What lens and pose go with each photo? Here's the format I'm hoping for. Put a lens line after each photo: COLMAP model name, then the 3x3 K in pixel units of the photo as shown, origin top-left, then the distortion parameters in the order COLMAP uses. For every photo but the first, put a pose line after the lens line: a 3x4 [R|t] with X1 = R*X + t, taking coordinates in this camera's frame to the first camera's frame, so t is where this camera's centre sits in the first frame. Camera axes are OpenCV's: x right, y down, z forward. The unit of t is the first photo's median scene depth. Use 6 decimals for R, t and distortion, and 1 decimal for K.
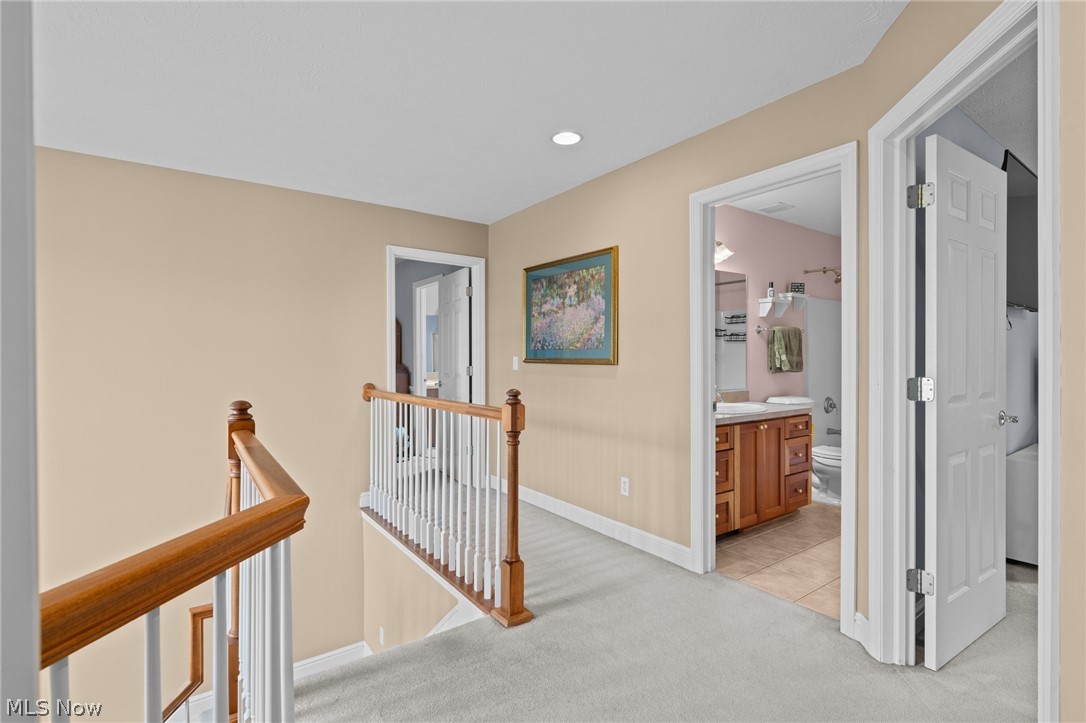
lens RADIAL K [[504.2, 0, 543.0], [0, 504.2, 361.5], [0, 0, 1]] dist [0.001680, 0.000071]
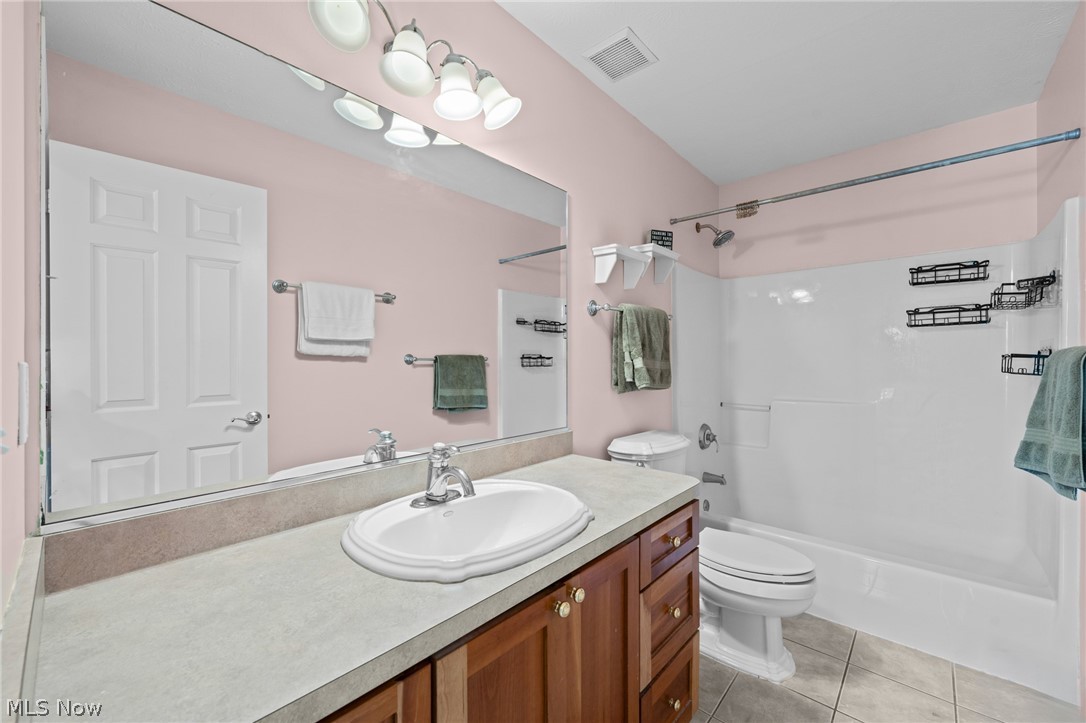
lens RADIAL K [[431.9, 0, 540.5], [0, 431.9, 361.1], [0, 0, 1]] dist [-0.002990, 0.000021]
pose [[0.976978, 0.000479, 0.213340, 0.280813], [0.000485, 0.999990, -0.004463, -0.007843], [-0.213340, 0.004464, 0.976968, 0.581544]]
